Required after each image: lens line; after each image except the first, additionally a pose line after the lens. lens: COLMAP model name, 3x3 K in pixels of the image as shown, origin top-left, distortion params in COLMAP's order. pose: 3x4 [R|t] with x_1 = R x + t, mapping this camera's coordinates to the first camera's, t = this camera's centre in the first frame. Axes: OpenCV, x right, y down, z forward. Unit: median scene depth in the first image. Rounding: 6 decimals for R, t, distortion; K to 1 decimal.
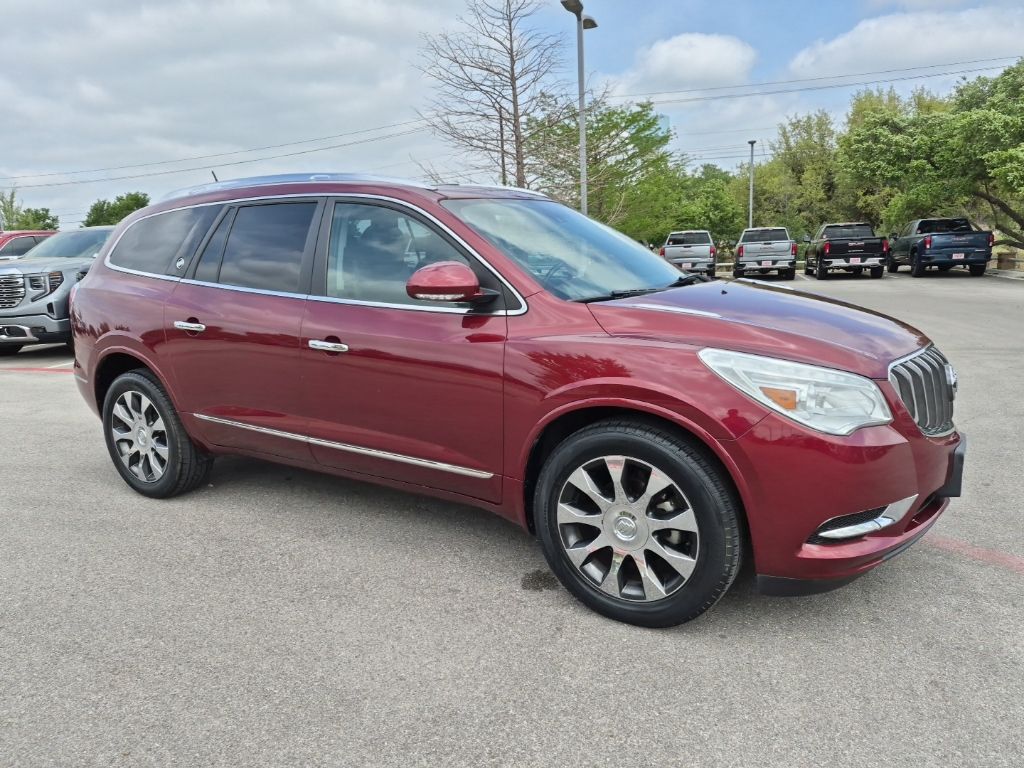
lens RADIAL K [[713.0, 0, 512.0], [0, 713.0, 384.0], [0, 0, 1]] dist [0.029567, -0.007221]
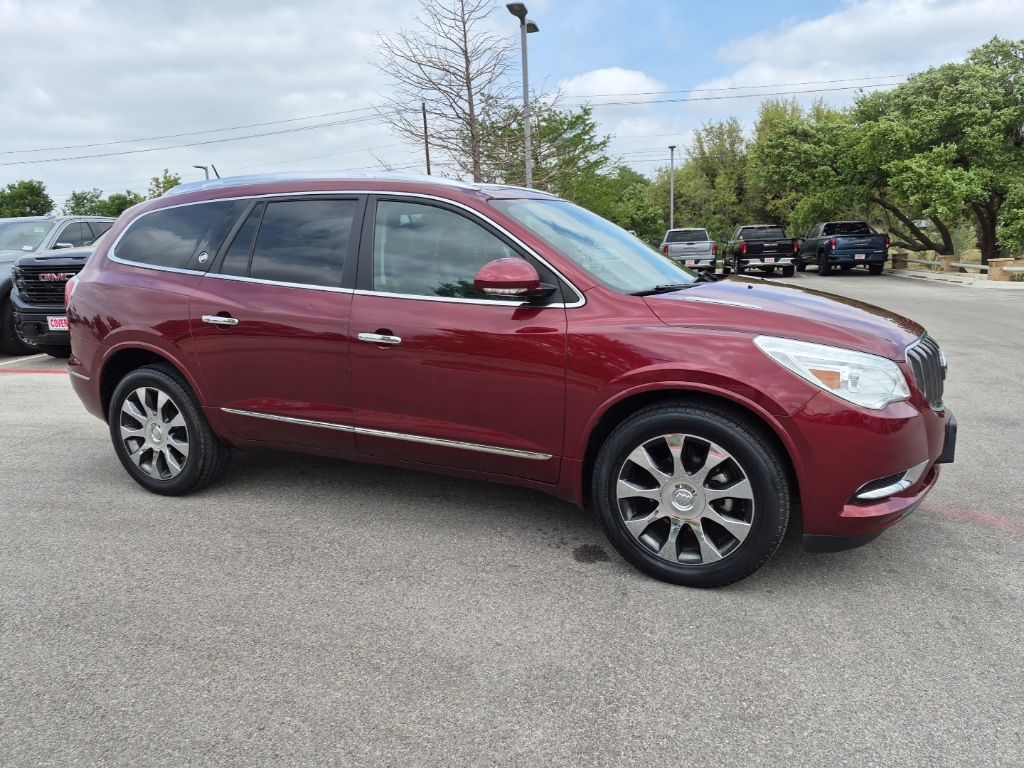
lens RADIAL K [[709.1, 0, 527.8], [0, 709.1, 377.9], [0, 0, 1]] dist [0.043500, -0.027540]
pose [[0.991234, -0.015449, 0.131210, -0.143506], [0.015993, 0.999867, -0.003095, 0.008545], [-0.131144, 0.005166, 0.991350, -0.041087]]
